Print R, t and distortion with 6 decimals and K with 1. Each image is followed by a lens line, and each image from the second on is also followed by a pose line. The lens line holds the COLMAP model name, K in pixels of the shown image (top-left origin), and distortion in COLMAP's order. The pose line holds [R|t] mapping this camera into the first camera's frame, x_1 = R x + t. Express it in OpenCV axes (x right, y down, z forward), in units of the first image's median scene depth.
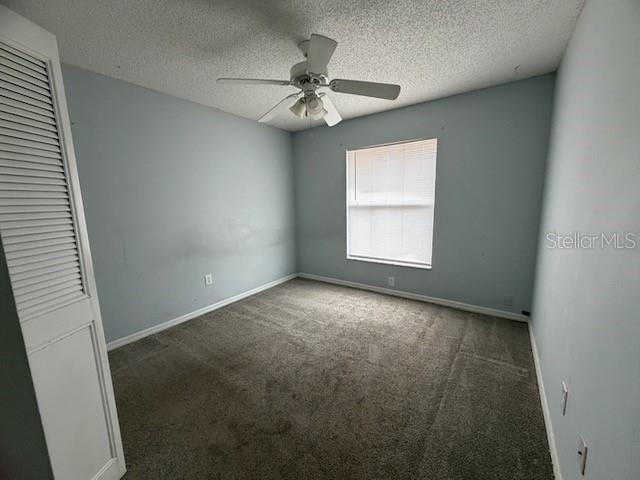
lens RADIAL K [[253.6, 0, 320.0], [0, 253.6, 240.0], [0, 0, 1]] dist [0.000713, 0.000160]
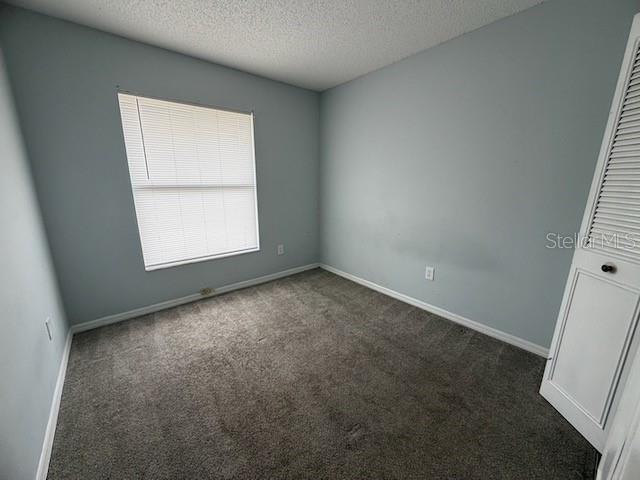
lens RADIAL K [[257.4, 0, 320.0], [0, 257.4, 240.0], [0, 0, 1]] dist [-0.045408, -0.000003]
pose [[0.248620, -0.201731, 0.947361, -0.411158], [0.131846, 0.976016, 0.173232, -0.062402], [-0.959586, 0.081837, 0.269255, 0.463264]]
